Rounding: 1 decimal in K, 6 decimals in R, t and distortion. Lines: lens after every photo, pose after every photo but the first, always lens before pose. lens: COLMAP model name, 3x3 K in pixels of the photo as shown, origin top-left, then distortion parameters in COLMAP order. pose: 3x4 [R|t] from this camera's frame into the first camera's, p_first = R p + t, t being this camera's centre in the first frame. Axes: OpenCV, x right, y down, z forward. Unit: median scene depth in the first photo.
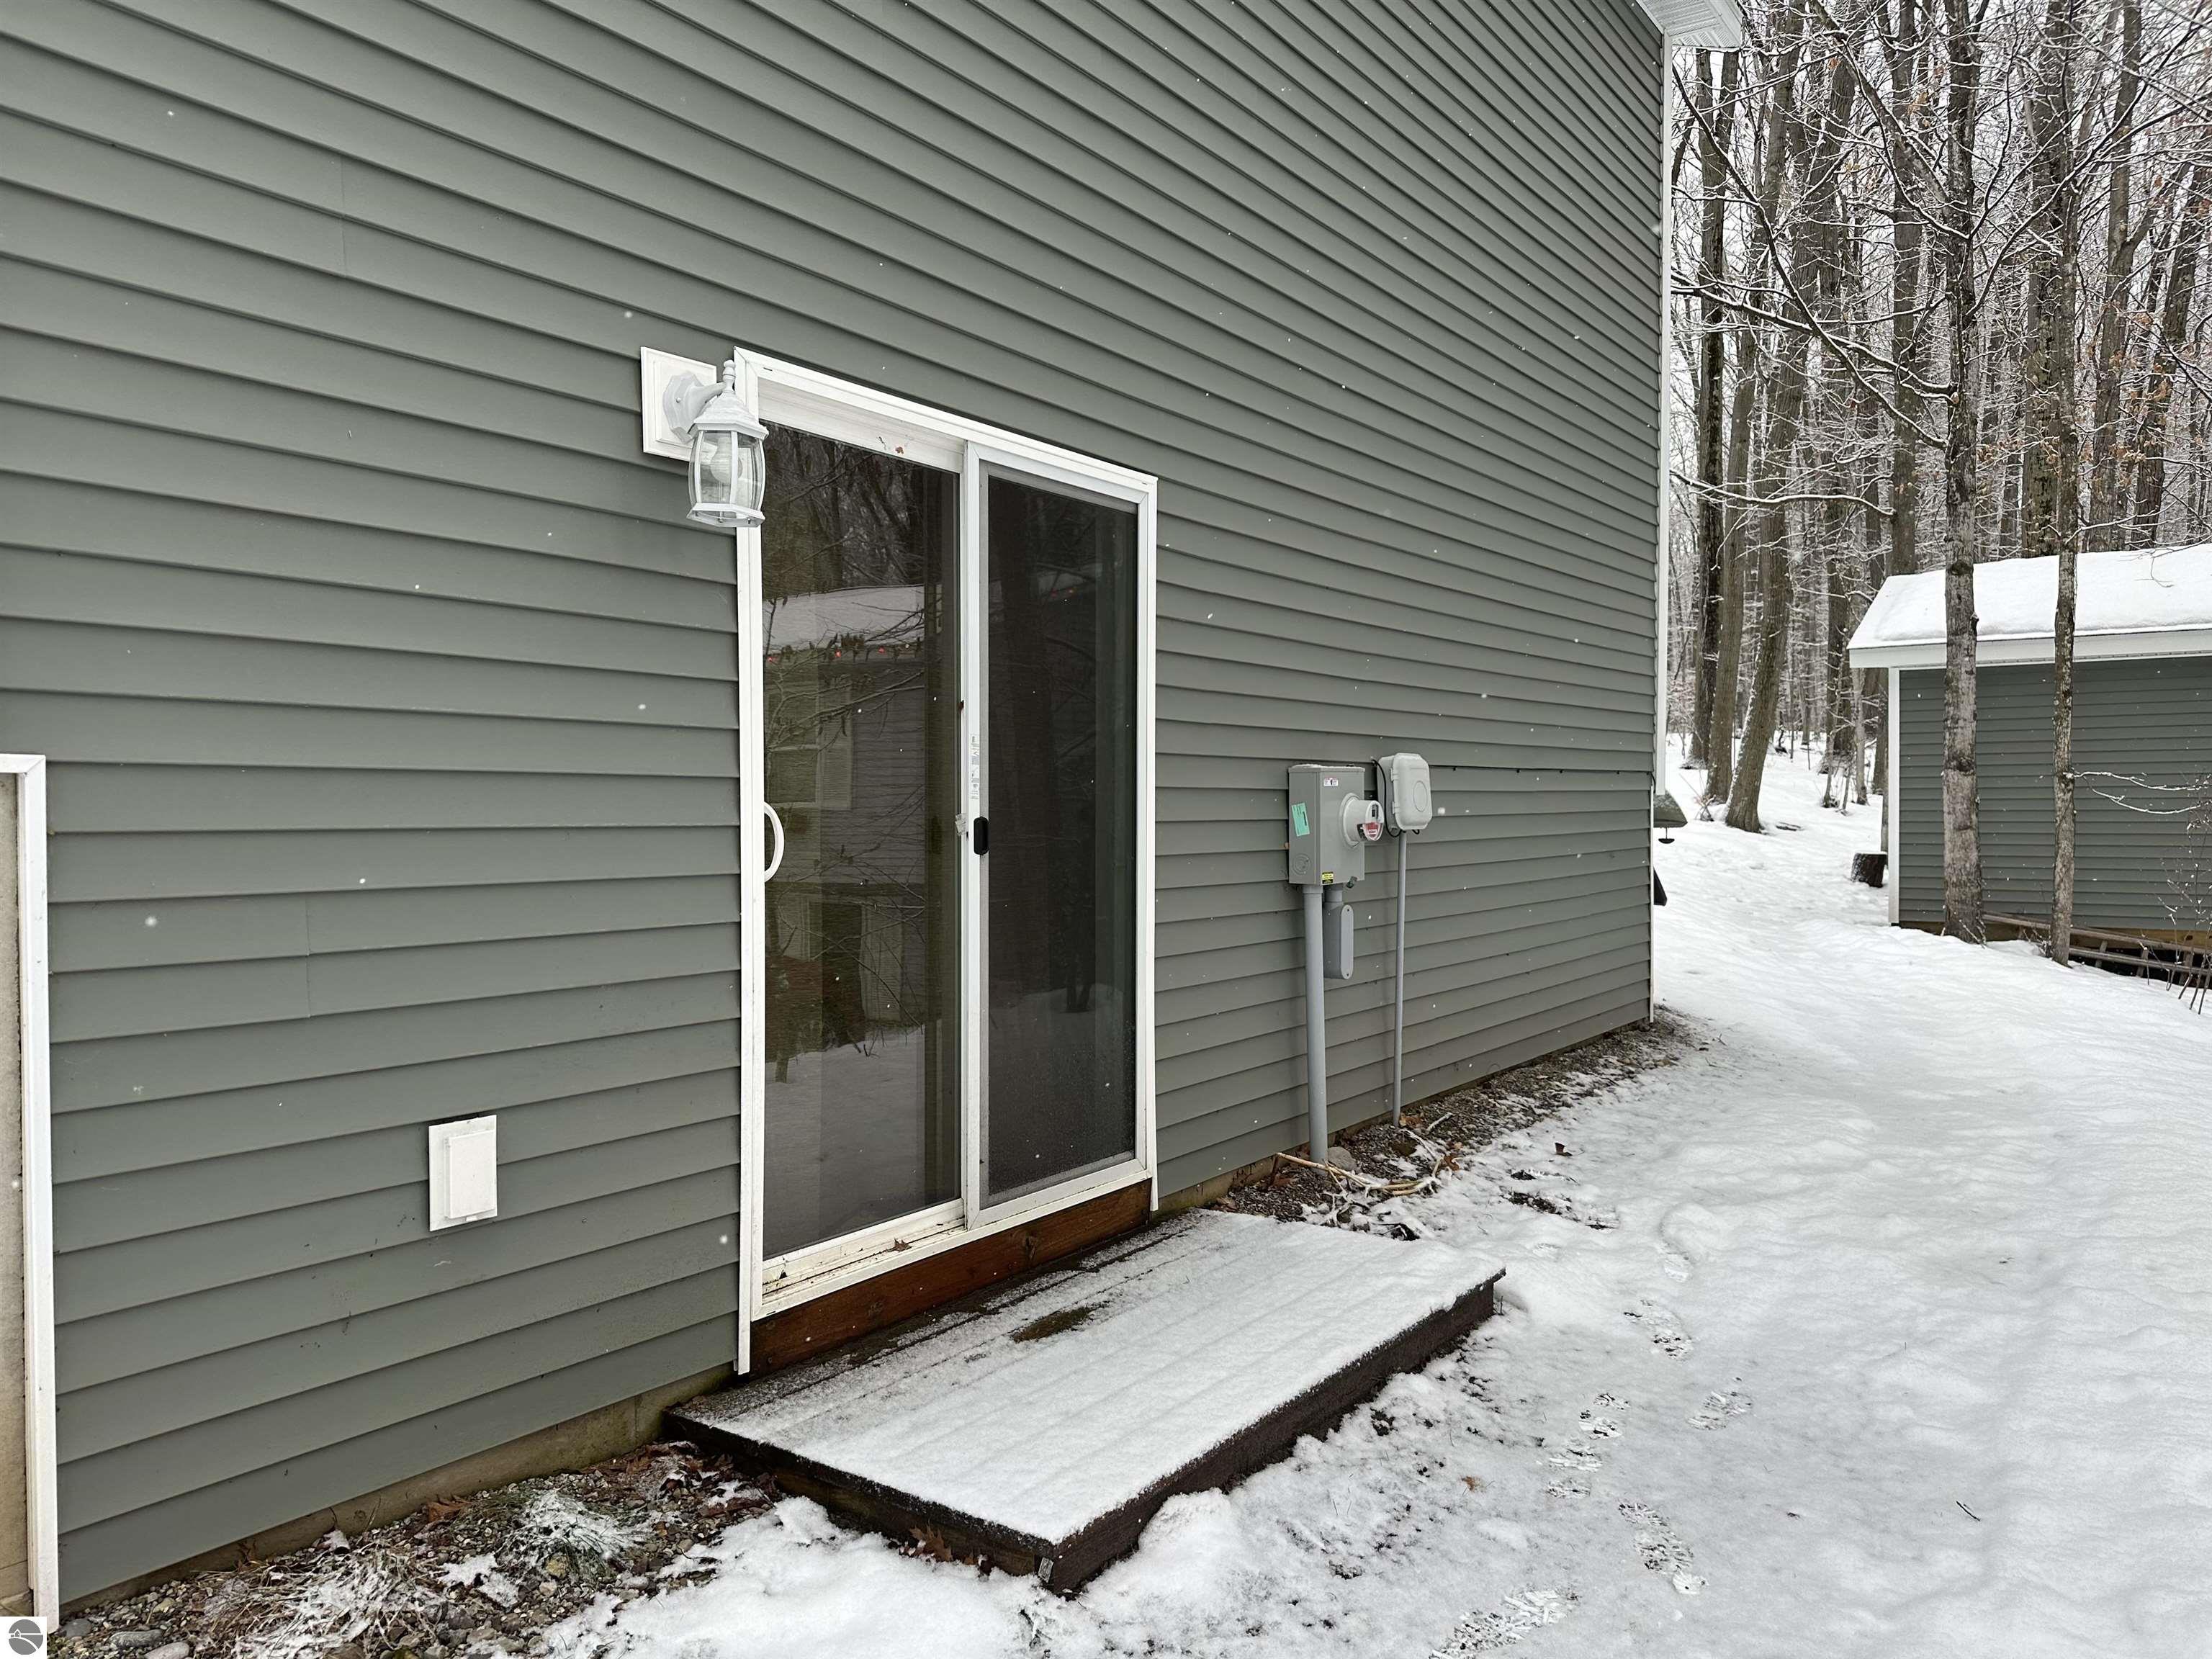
lens RADIAL K [[1567.6, 0, 1074.0], [0, 1567.6, 834.2], [0, 0, 1]] dist [0.079308, -0.089761]
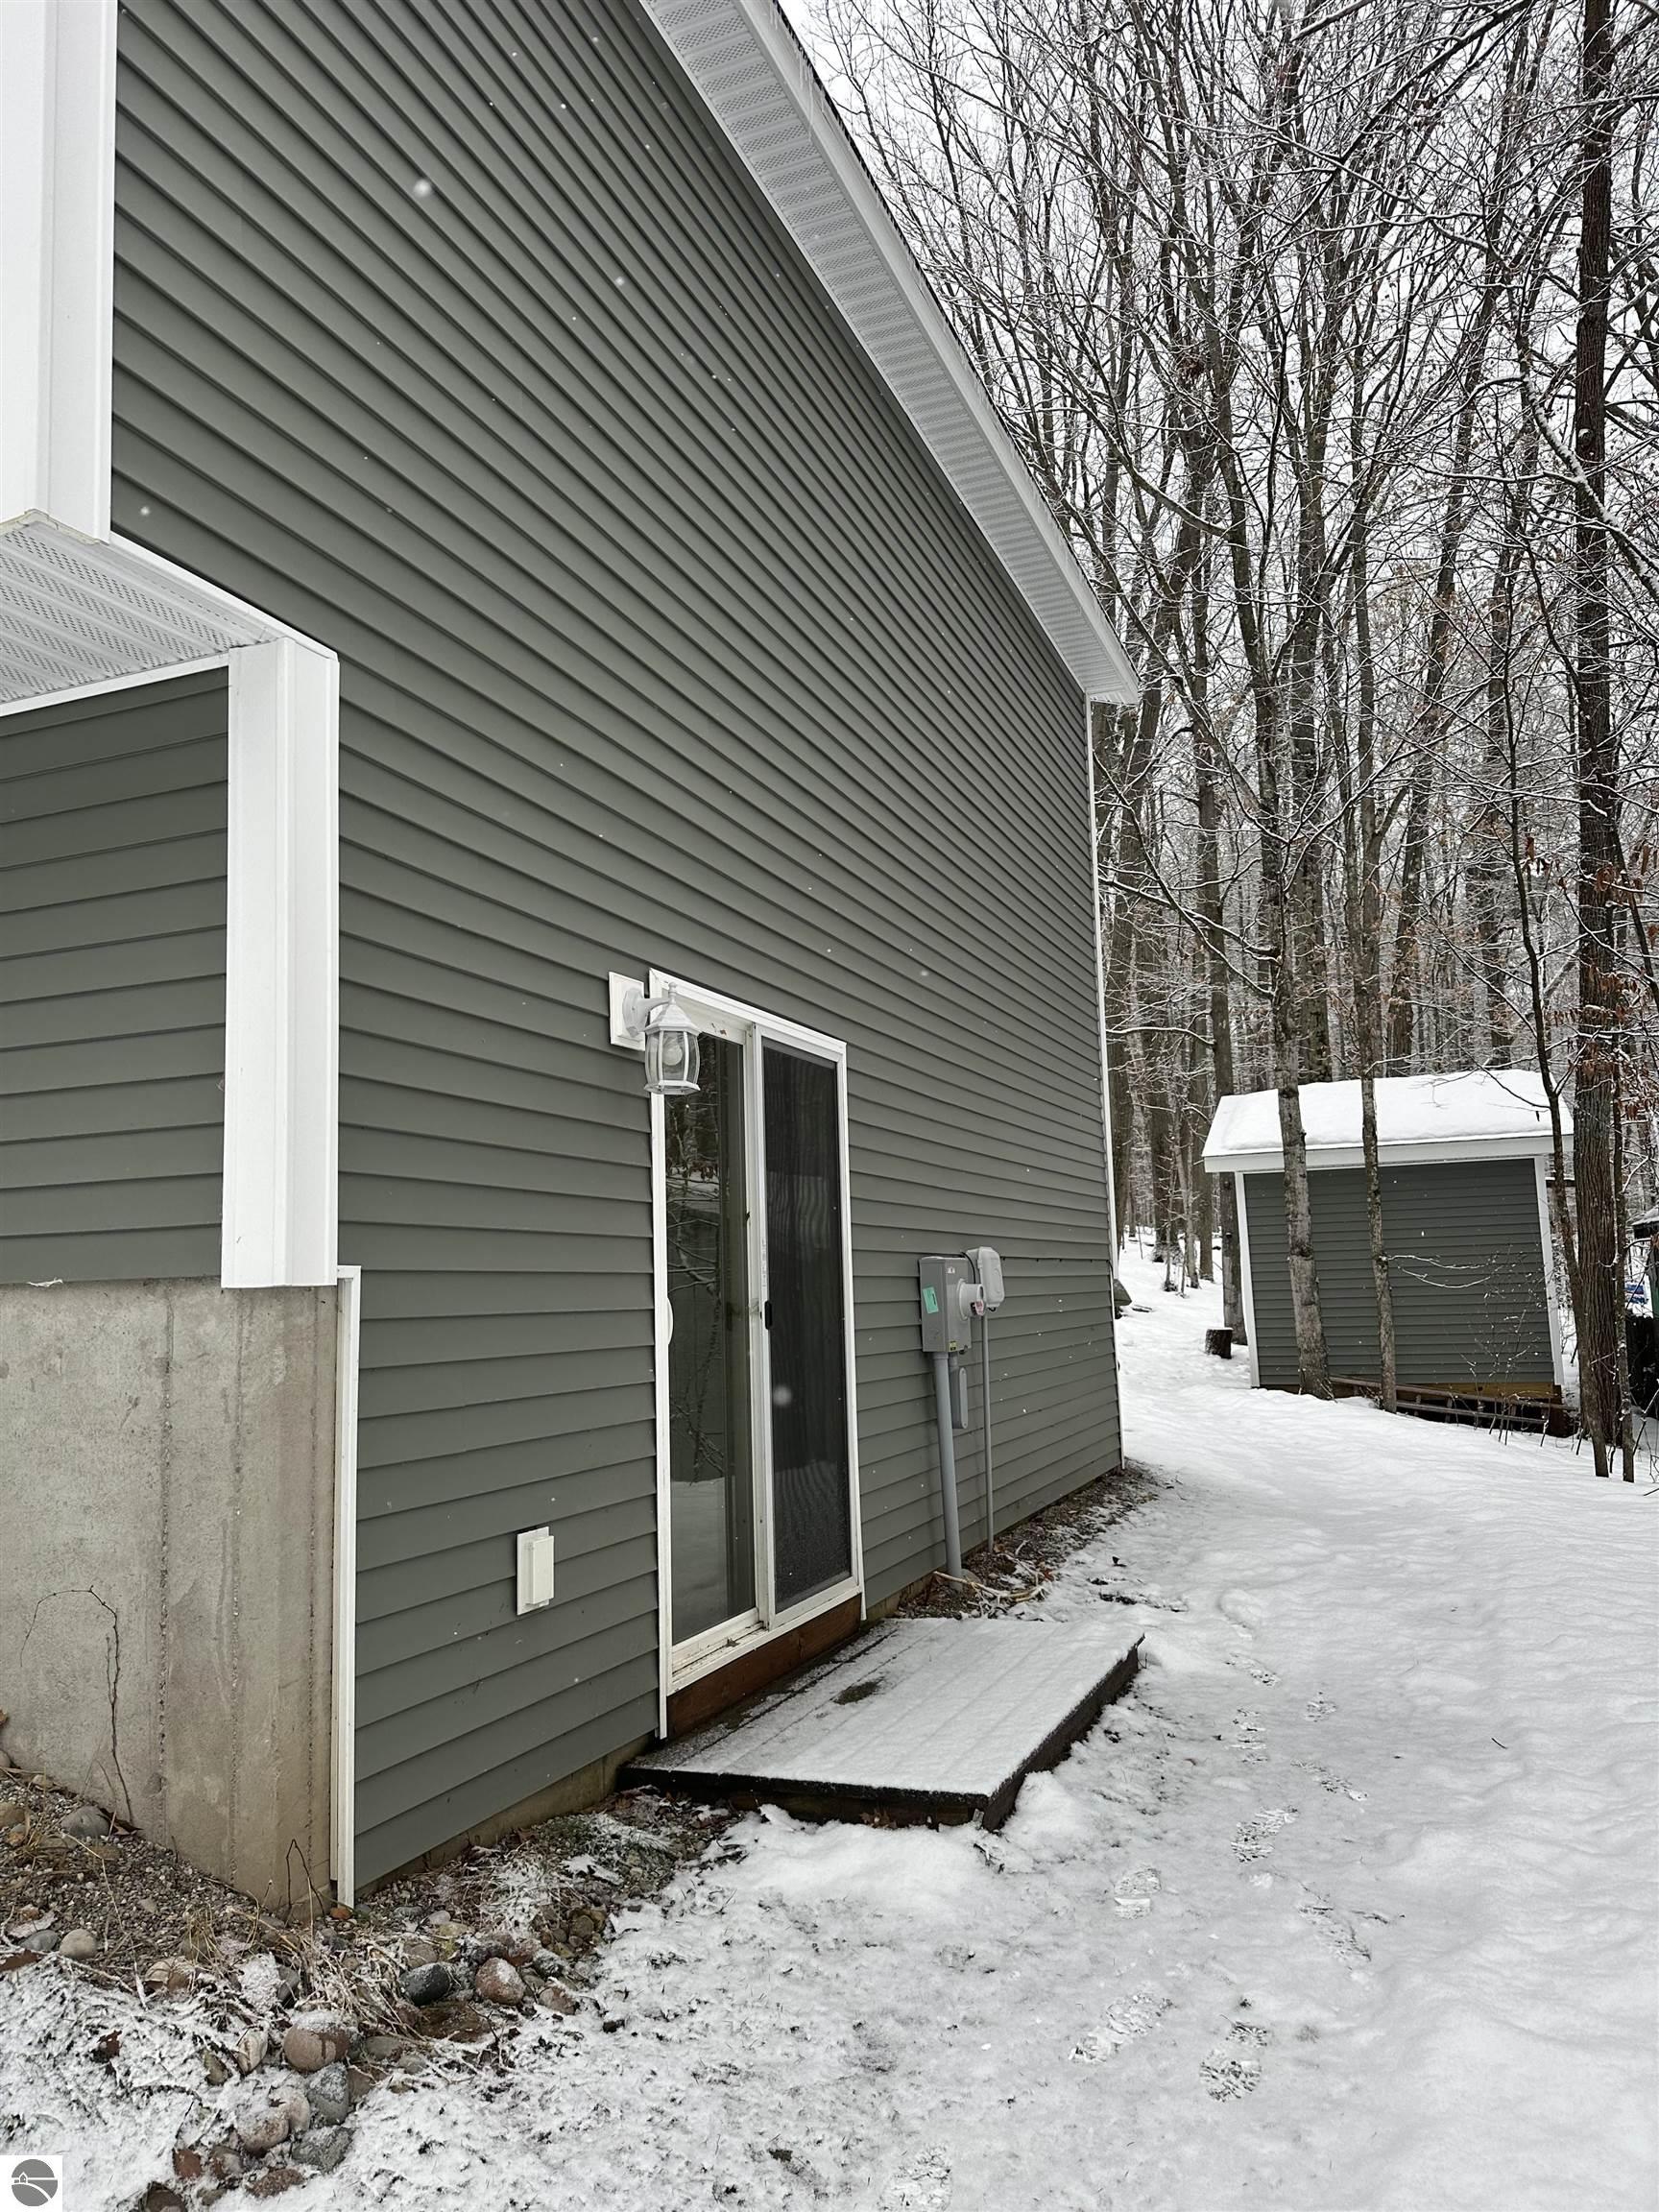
lens RADIAL K [[1551.7, 0, 829.5], [0, 1551.7, 1106.0], [0, 0, 1]] dist [0.149143, -0.237232]
pose [[0.968675, -0.001028, 0.248330, -0.340138], [0.037506, 0.989126, -0.142208, 0.015047], [-0.245483, 0.147067, 0.958180, -0.297443]]
